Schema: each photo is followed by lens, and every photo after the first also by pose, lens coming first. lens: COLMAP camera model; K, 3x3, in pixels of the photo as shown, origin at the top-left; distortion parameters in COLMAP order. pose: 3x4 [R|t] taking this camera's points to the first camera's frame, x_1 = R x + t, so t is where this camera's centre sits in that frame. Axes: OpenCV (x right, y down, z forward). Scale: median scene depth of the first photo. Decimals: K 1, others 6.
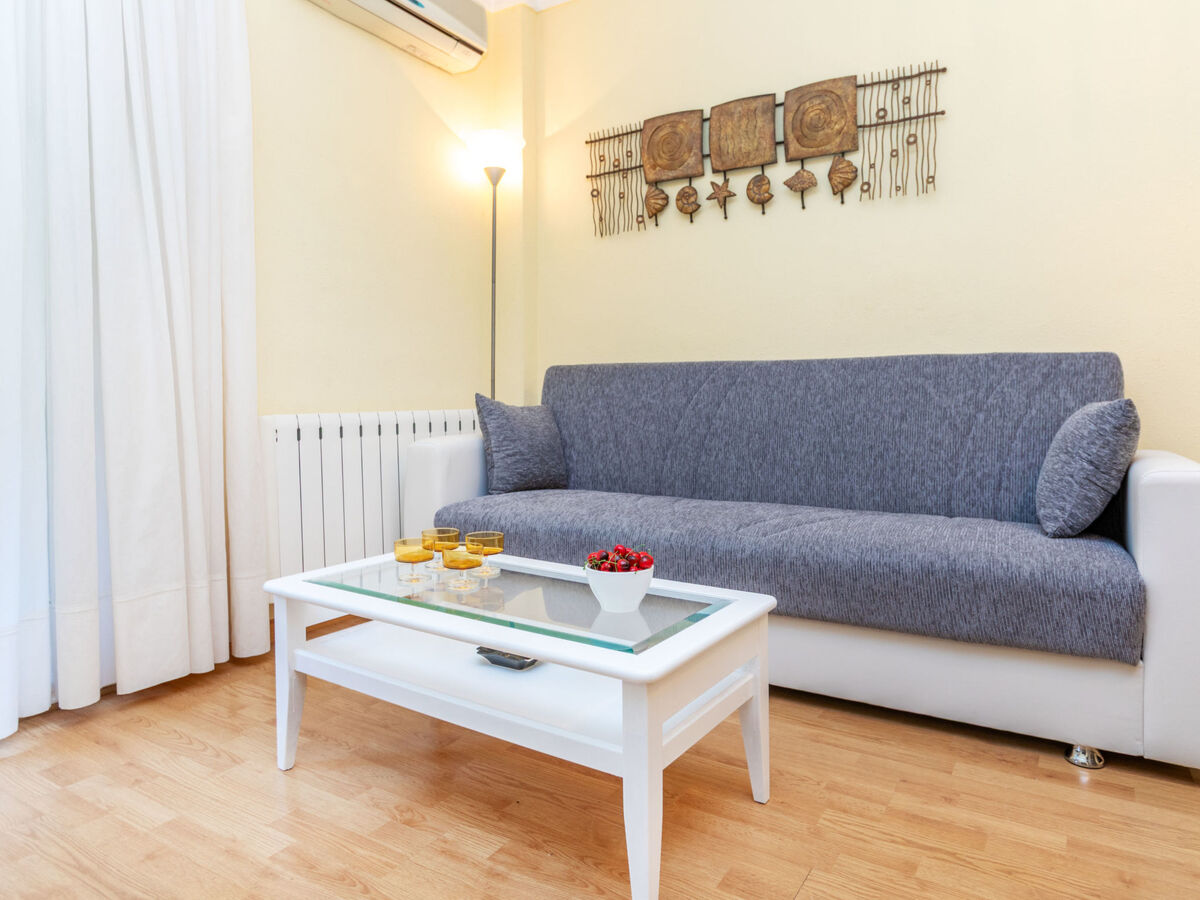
lens RADIAL K [[729.5, 0, 606.8], [0, 729.5, 411.0], [0, 0, 1]] dist [-0.011754, 0.008490]
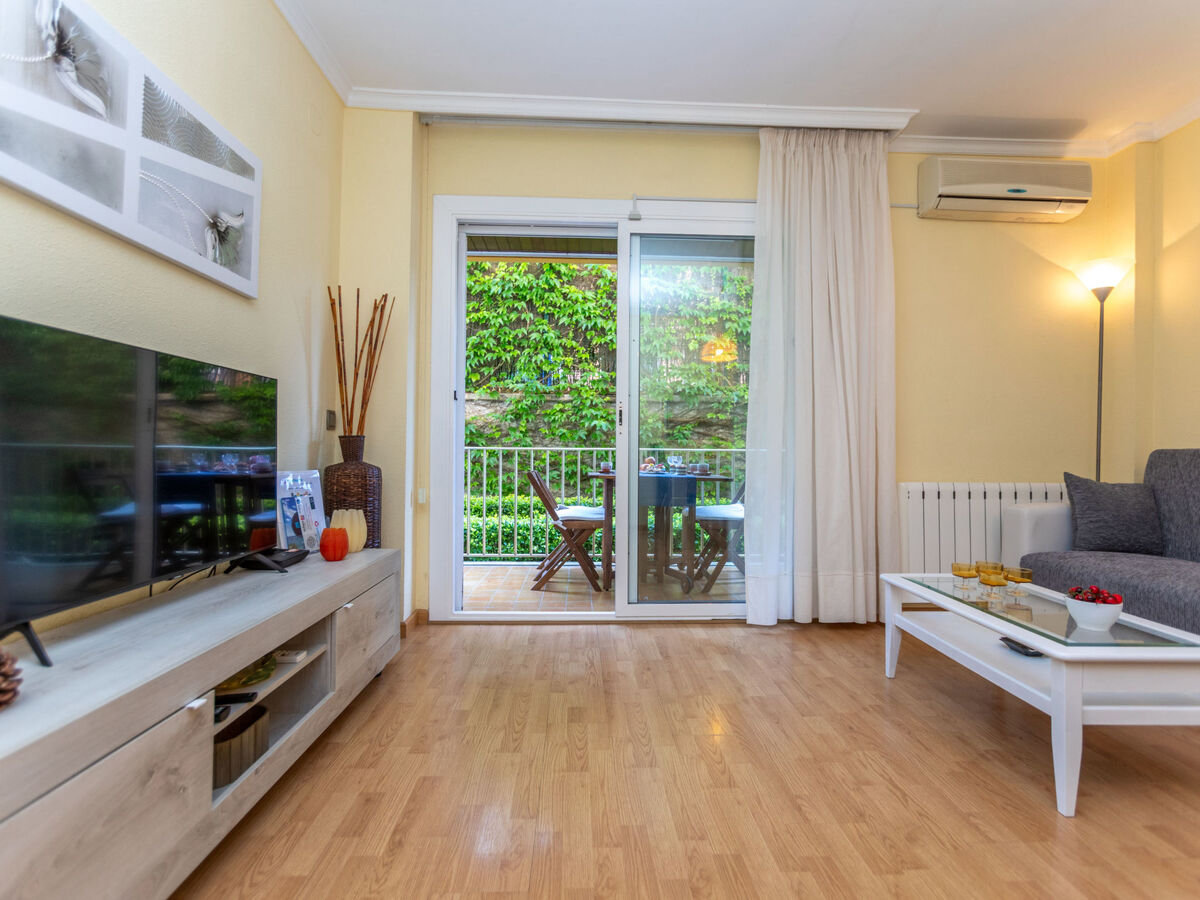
lens RADIAL K [[634.1, 0, 595.5], [0, 634.1, 452.9], [0, 0, 1]] dist [-0.010979, 0.009732]
pose [[0.538278, 0.008056, -0.842729, 0.357872], [-0.025472, 0.999653, -0.006713, -0.032779], [0.842382, 0.025080, 0.538296, -0.358415]]
